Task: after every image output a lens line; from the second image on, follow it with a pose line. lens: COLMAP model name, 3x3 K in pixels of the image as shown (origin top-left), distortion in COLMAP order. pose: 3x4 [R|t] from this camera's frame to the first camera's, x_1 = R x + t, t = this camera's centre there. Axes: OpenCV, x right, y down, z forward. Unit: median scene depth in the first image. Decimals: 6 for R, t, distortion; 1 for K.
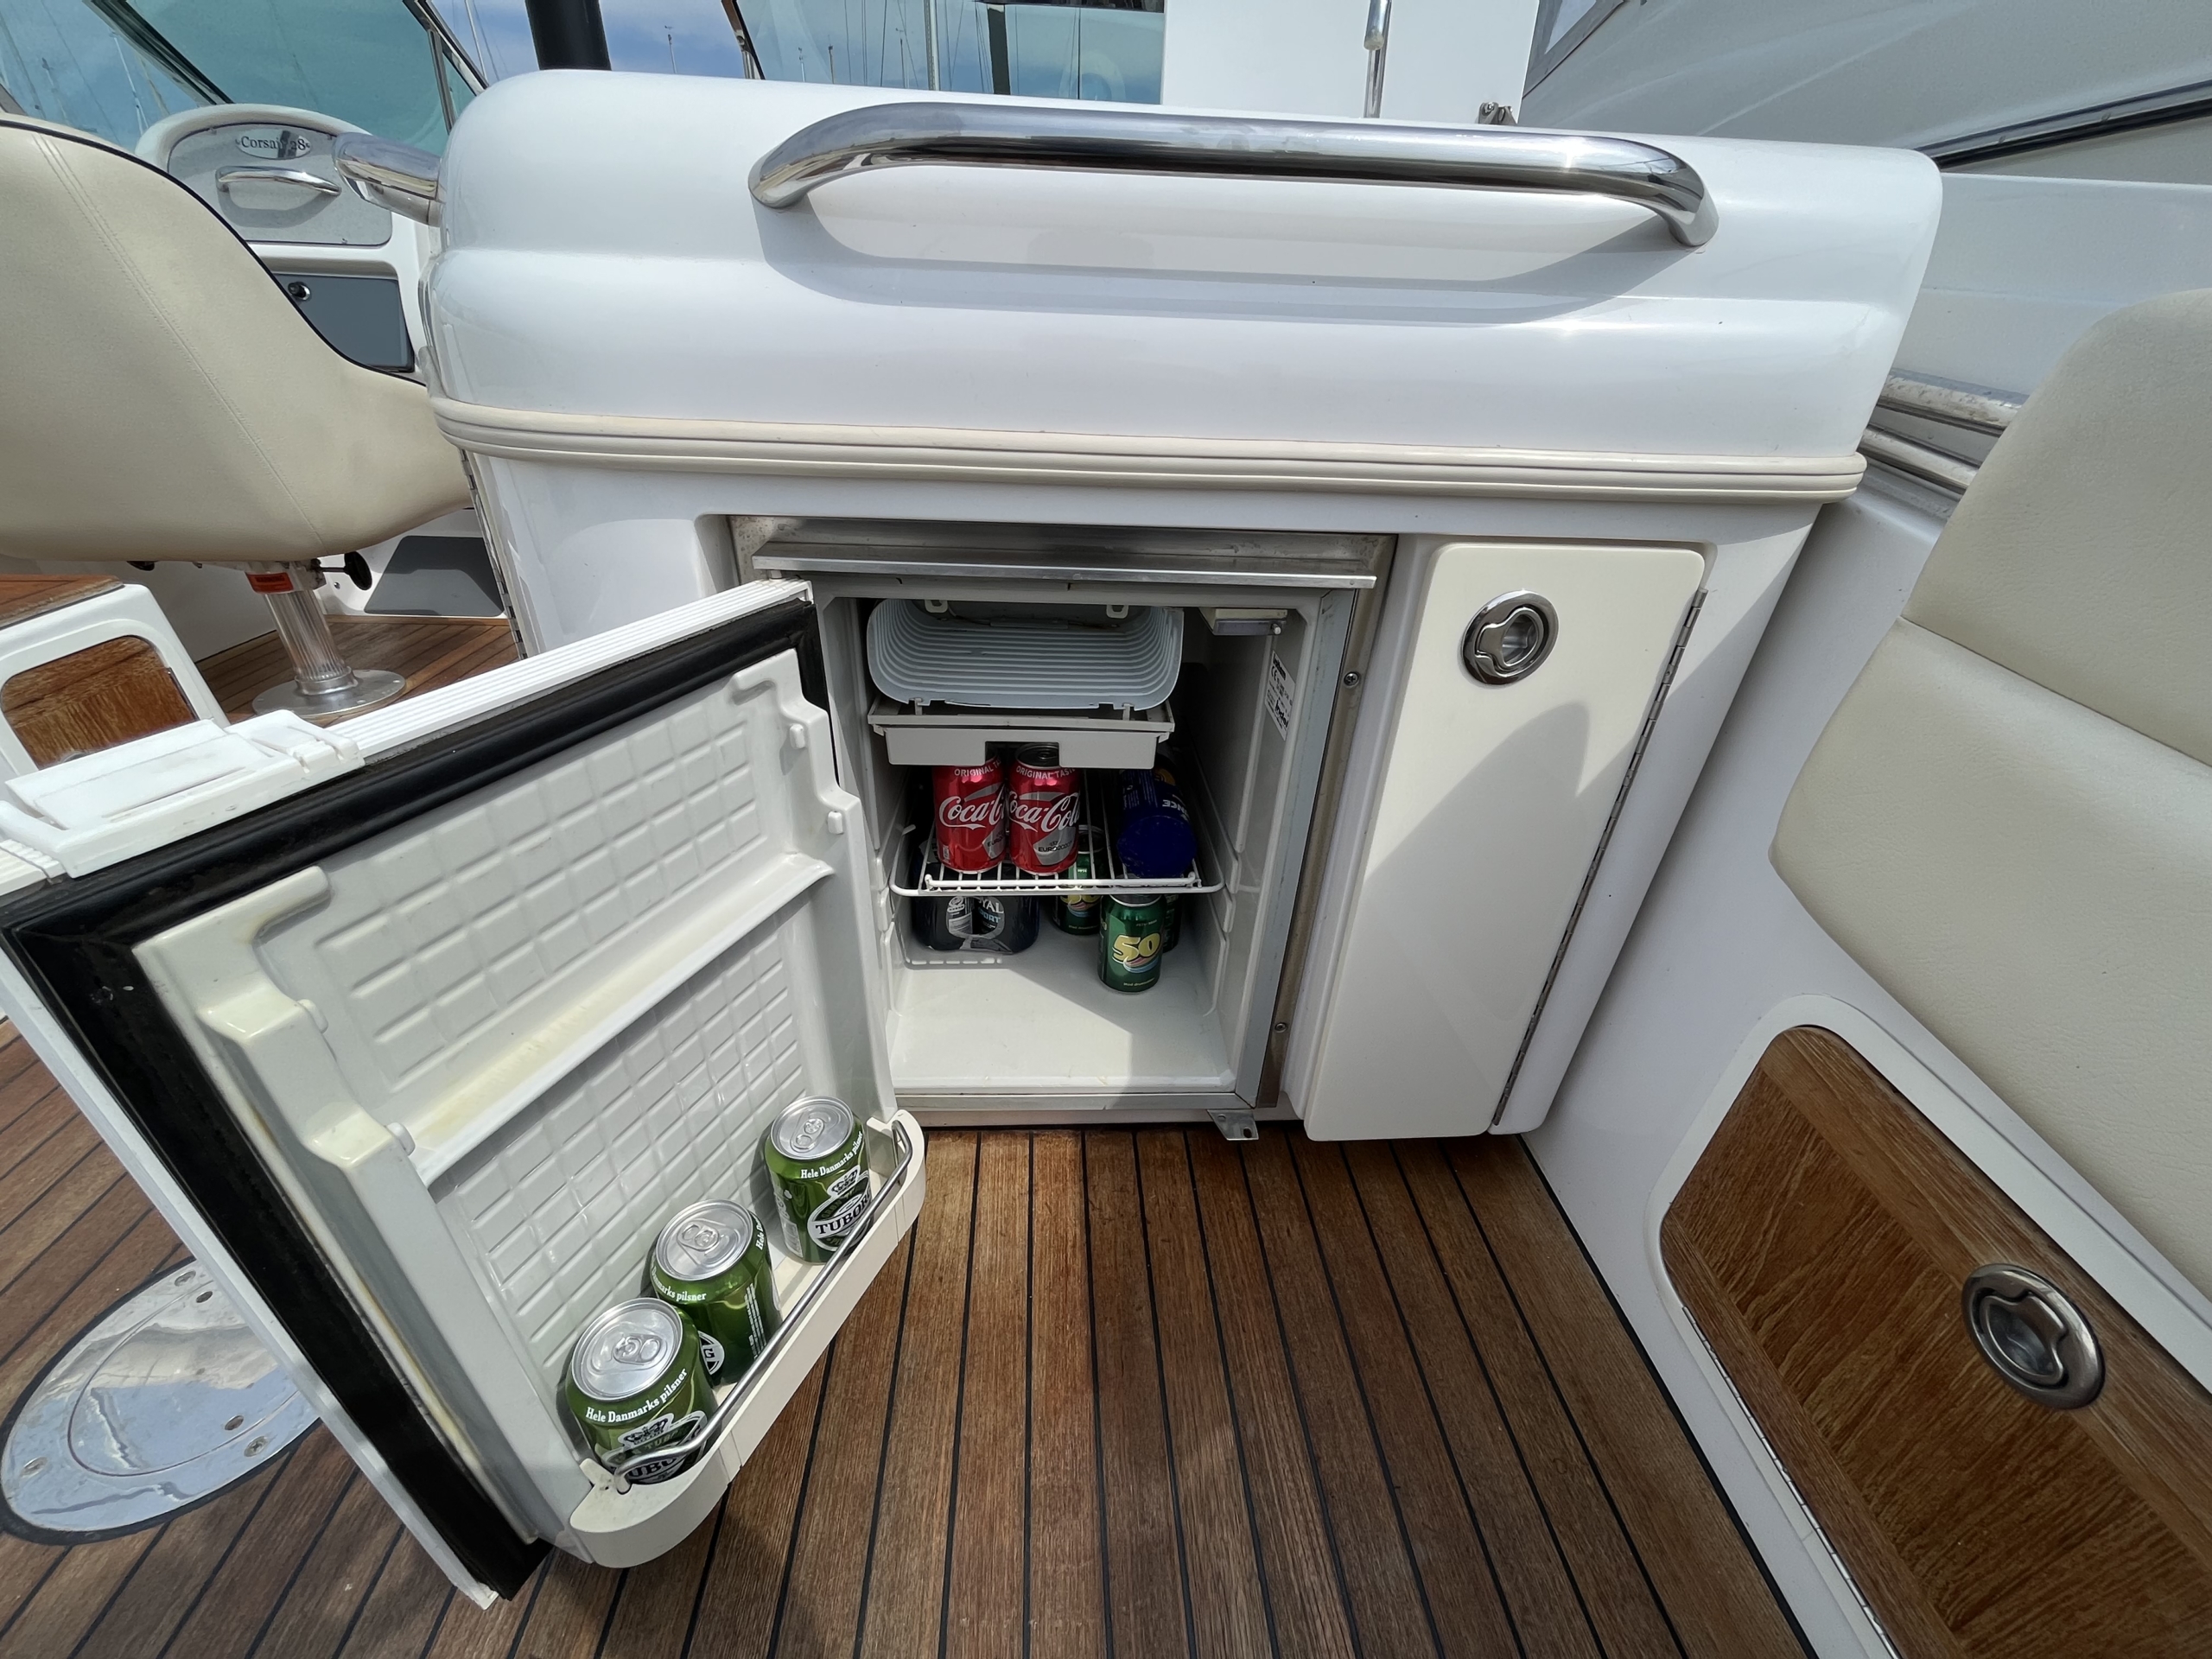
lens RADIAL K [[890.0, 0, 1100.2], [0, 890.0, 835.4], [0, 0, 1]] dist [0.000671, -0.000376]
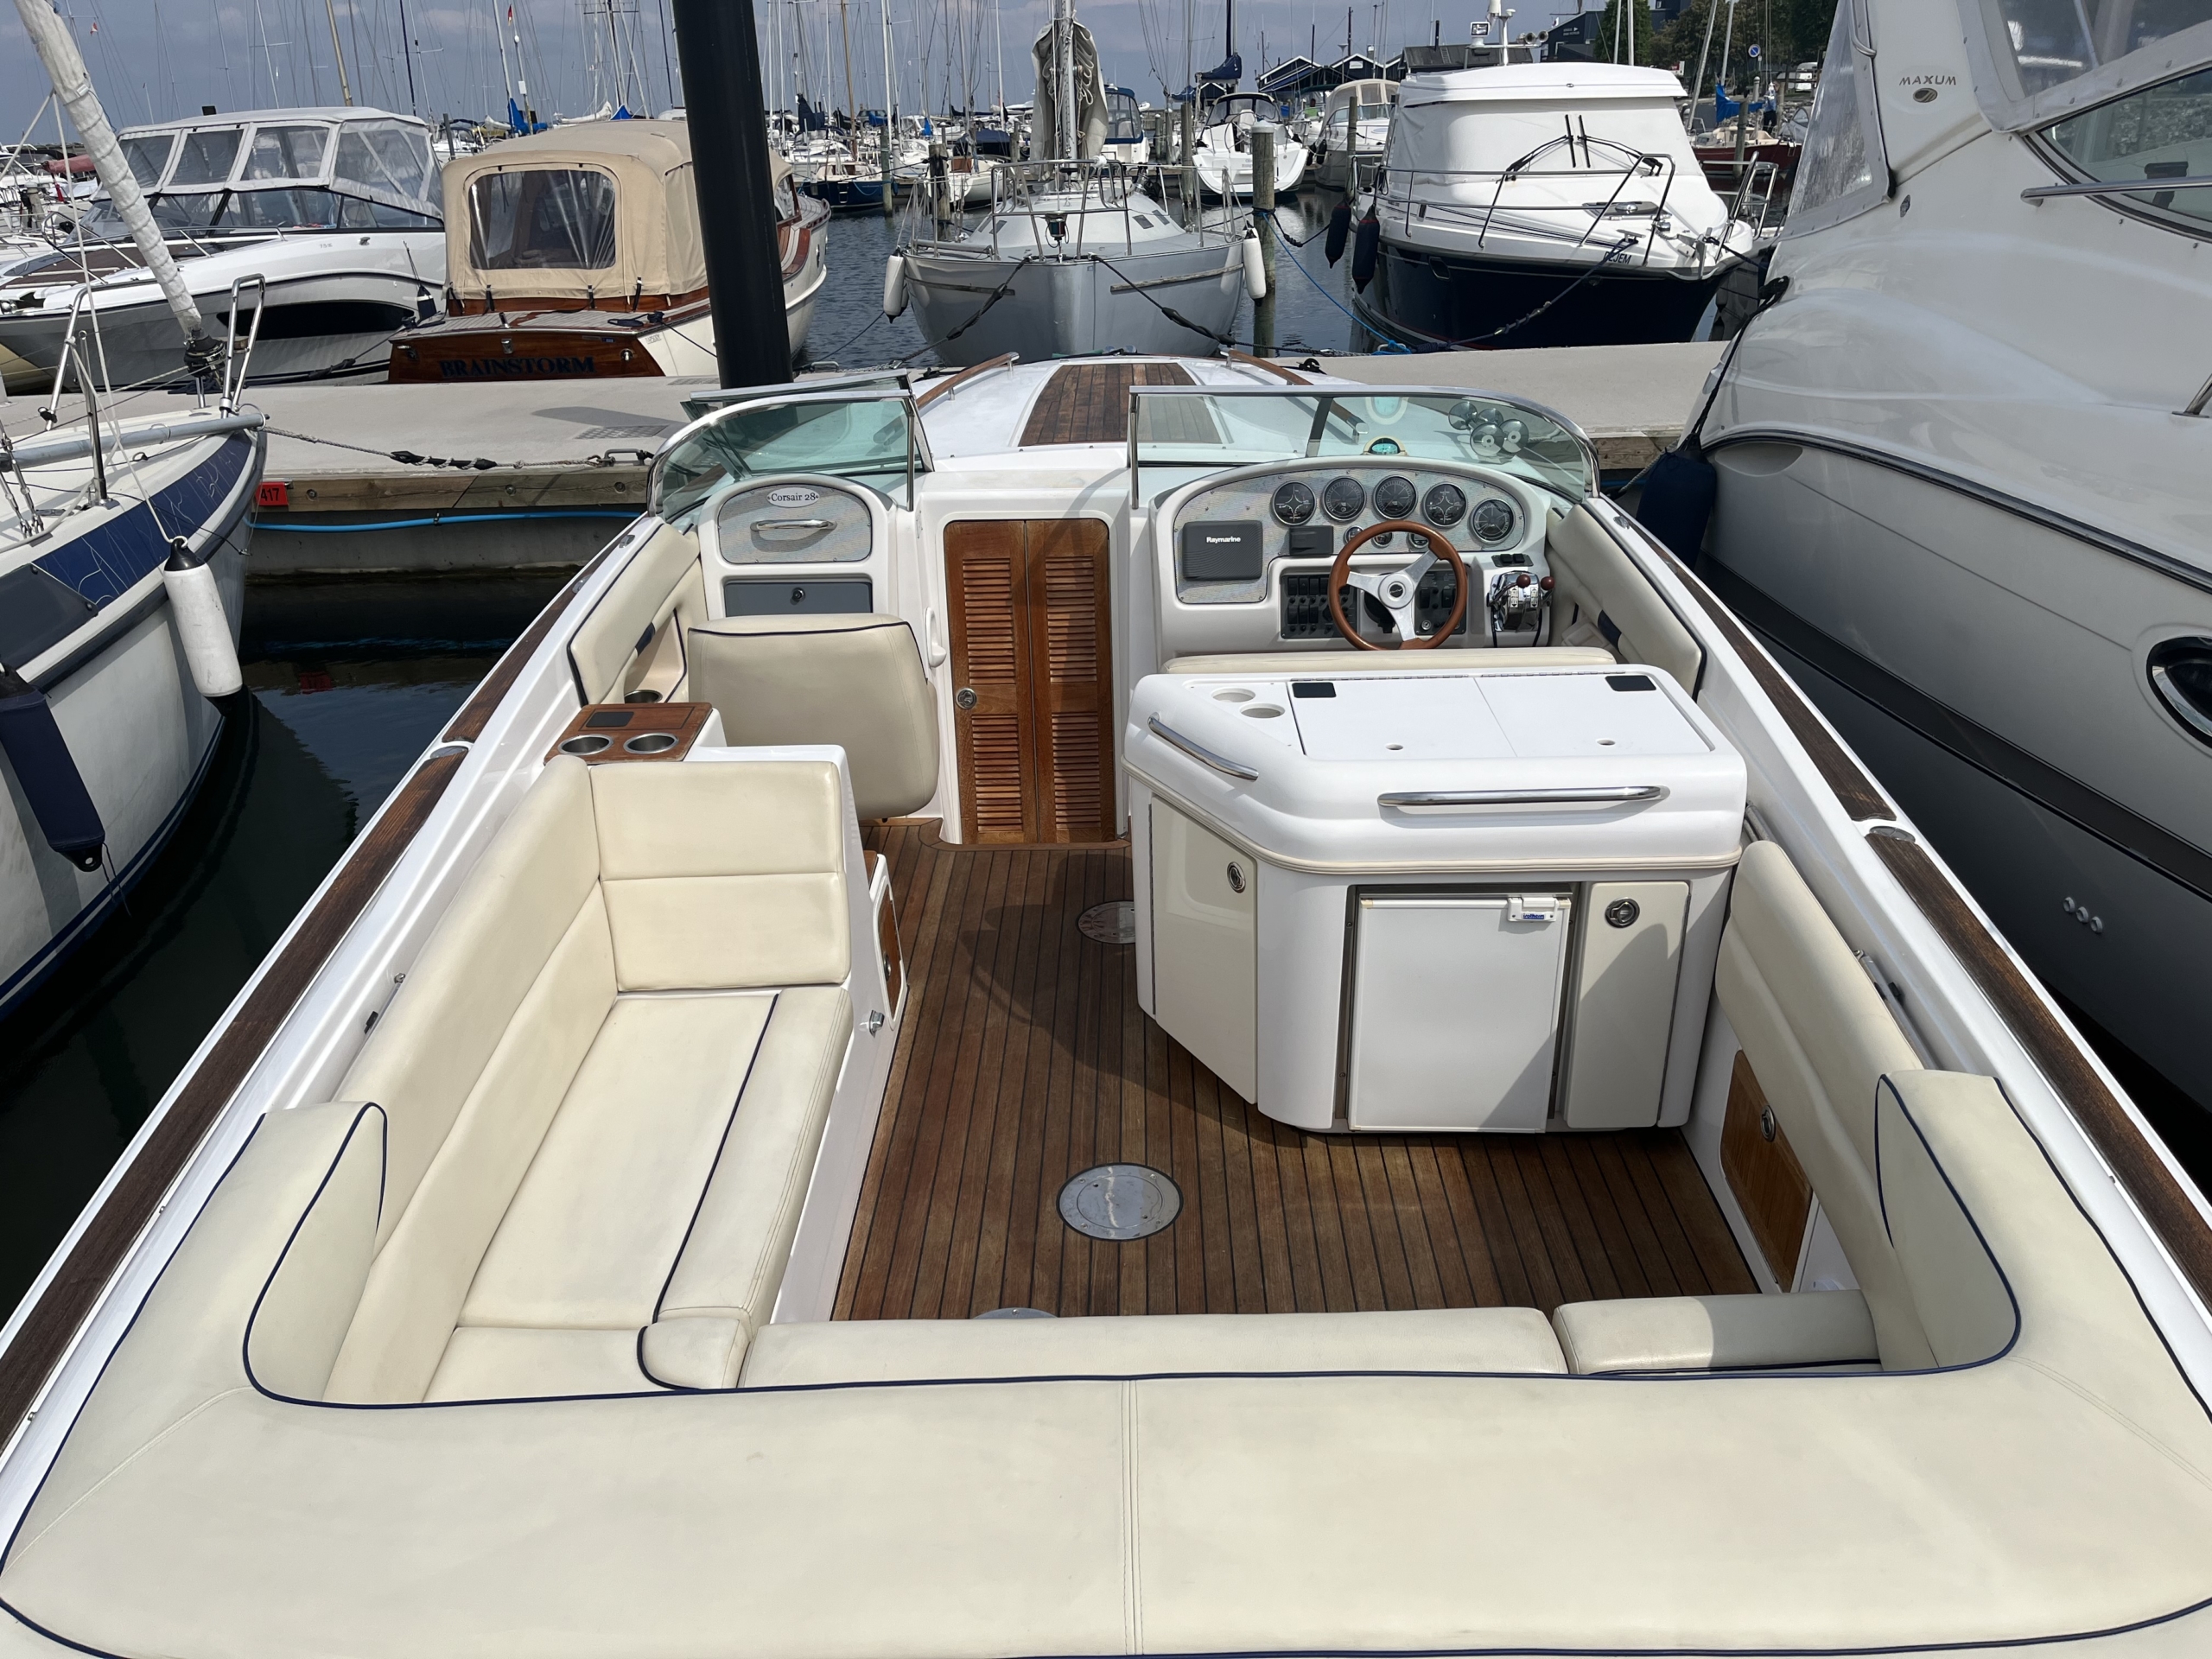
lens RADIAL K [[1678.6, 0, 1096.8], [0, 1678.6, 824.3], [0, 0, 1]] dist [0.073130, -0.112355]
pose [[0.994302, -0.021547, -0.104397, -0.606552], [0.010247, 0.994143, -0.107588, 0.047511], [0.106104, 0.105906, 0.988699, -4.410372]]
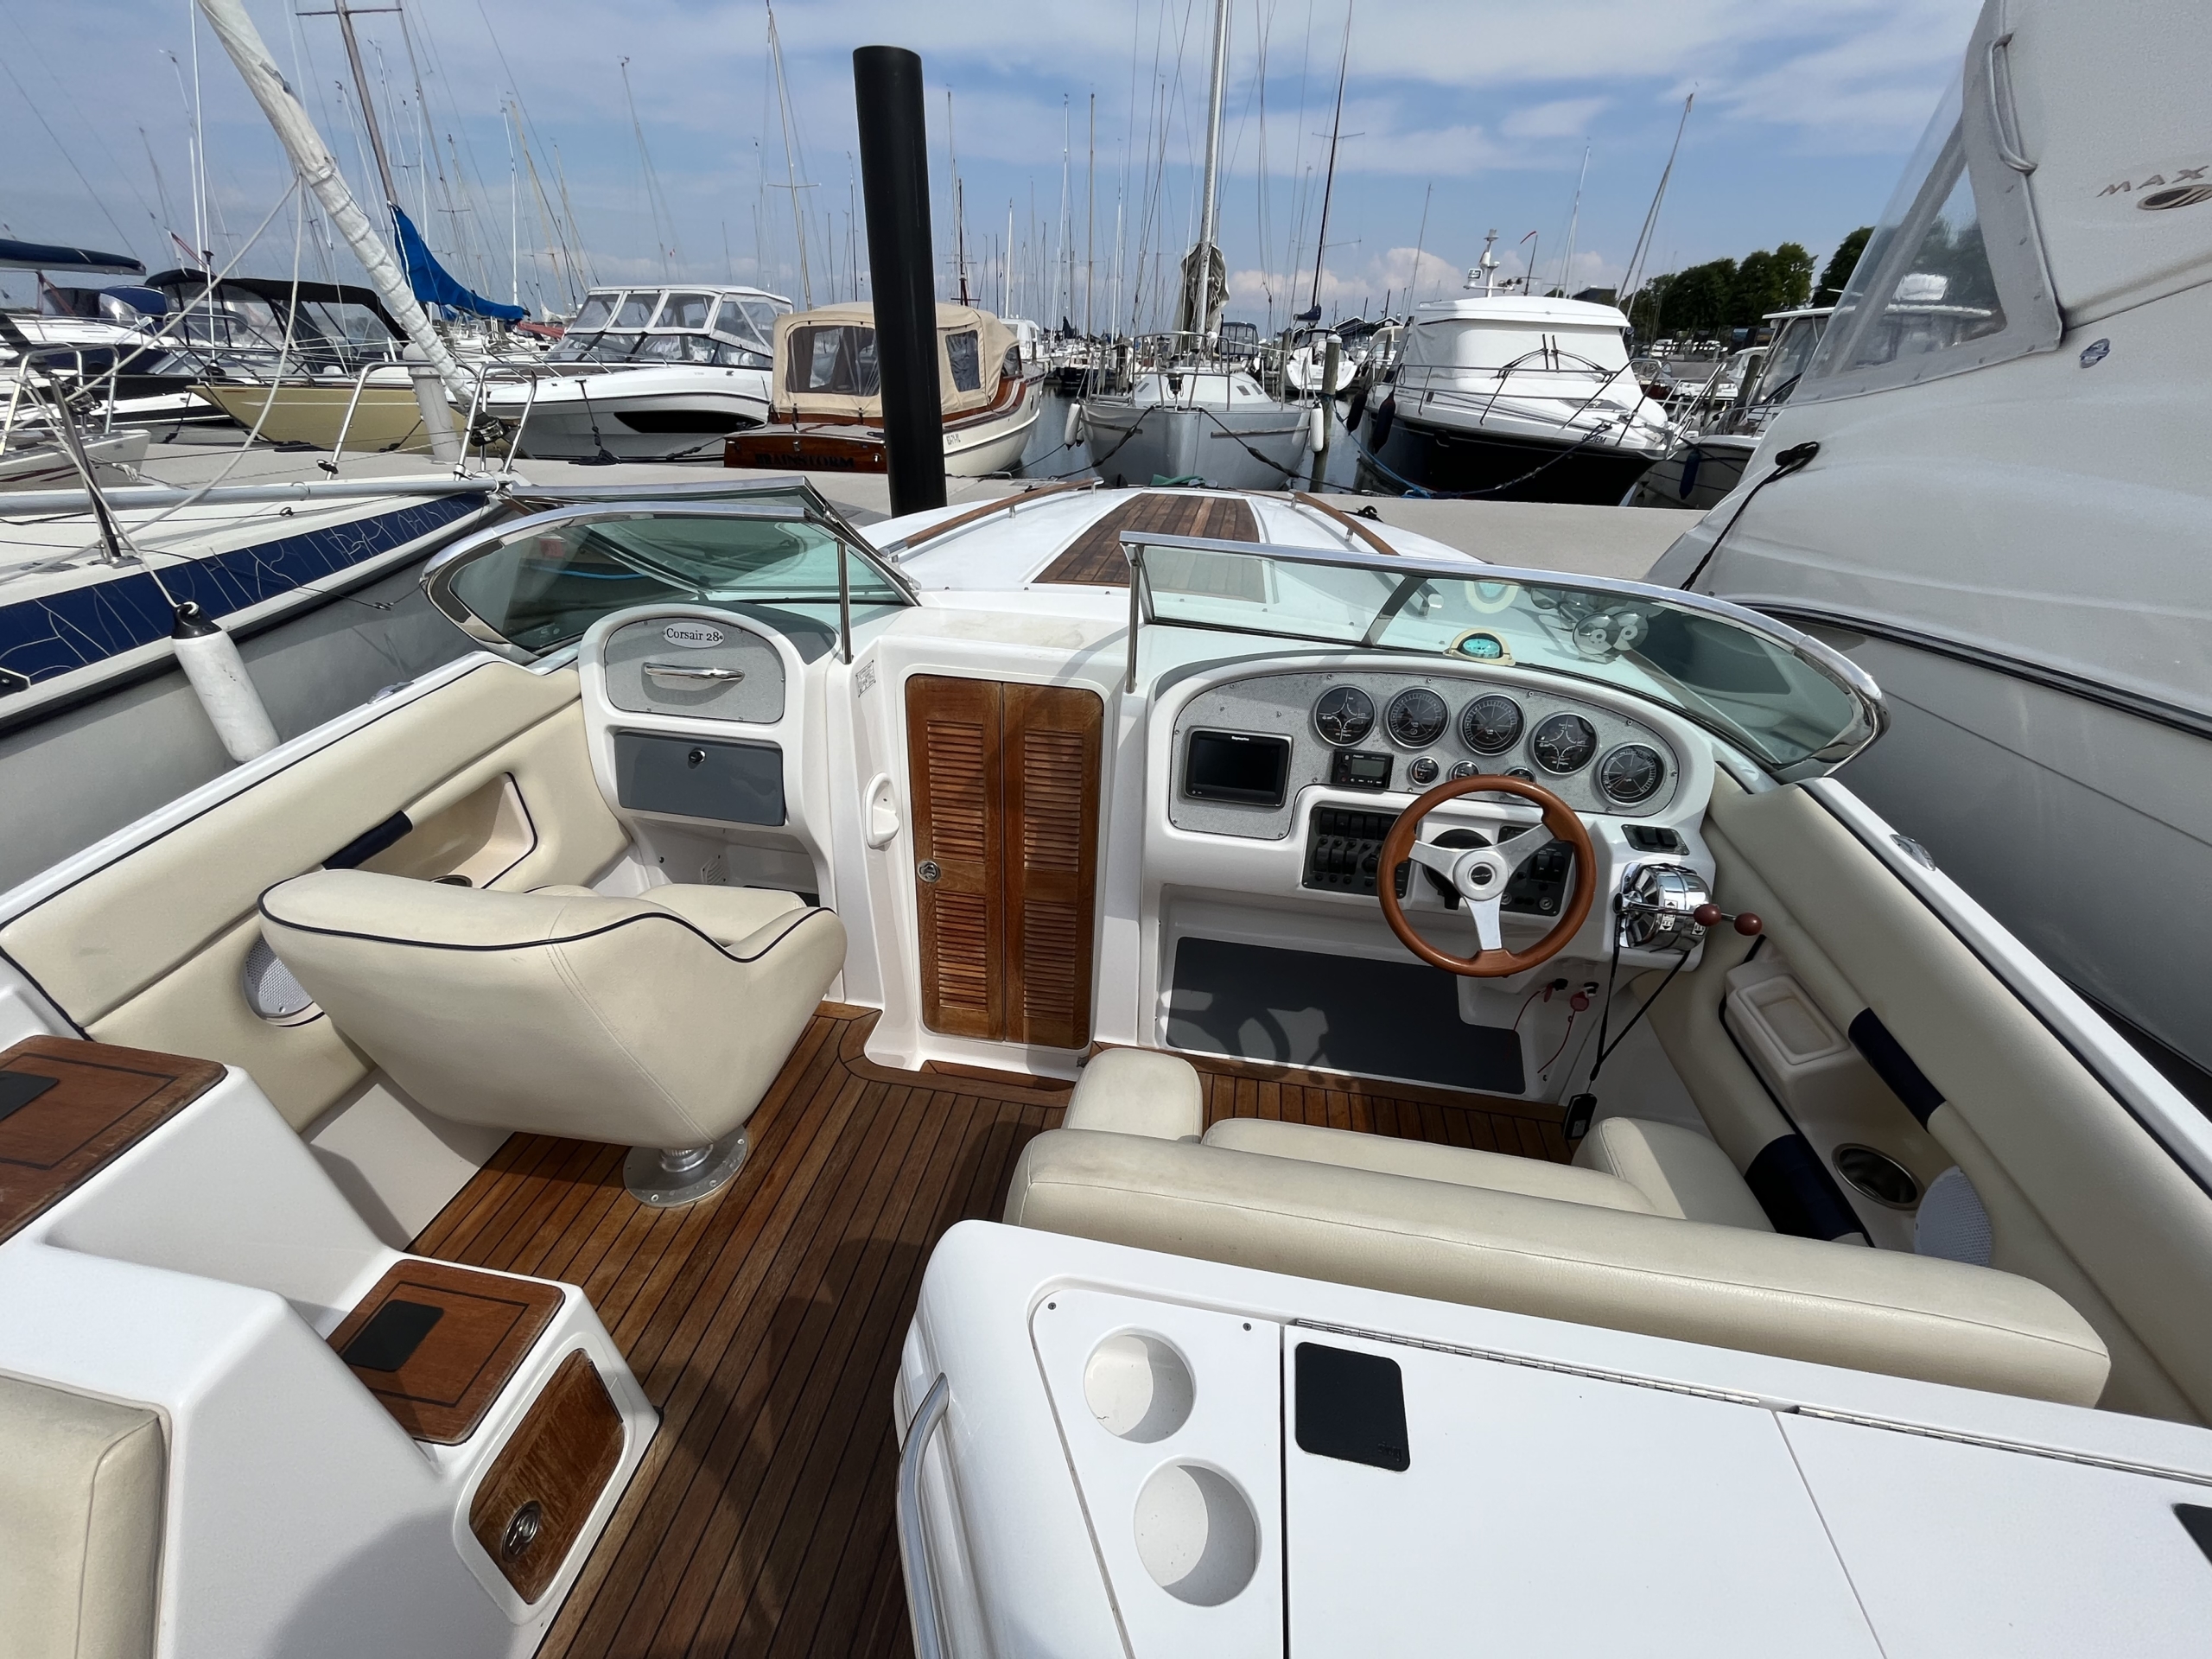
lens RADIAL K [[897.2, 0, 1089.5], [0, 897.2, 831.4], [0, 0, 1]] dist [0.002545, 0.000464]
pose [[0.973586, 0.104778, -0.202858, -0.658105], [-0.106618, 0.994298, 0.001865, -1.781178], [0.201896, 0.019813, 0.979206, 0.126537]]
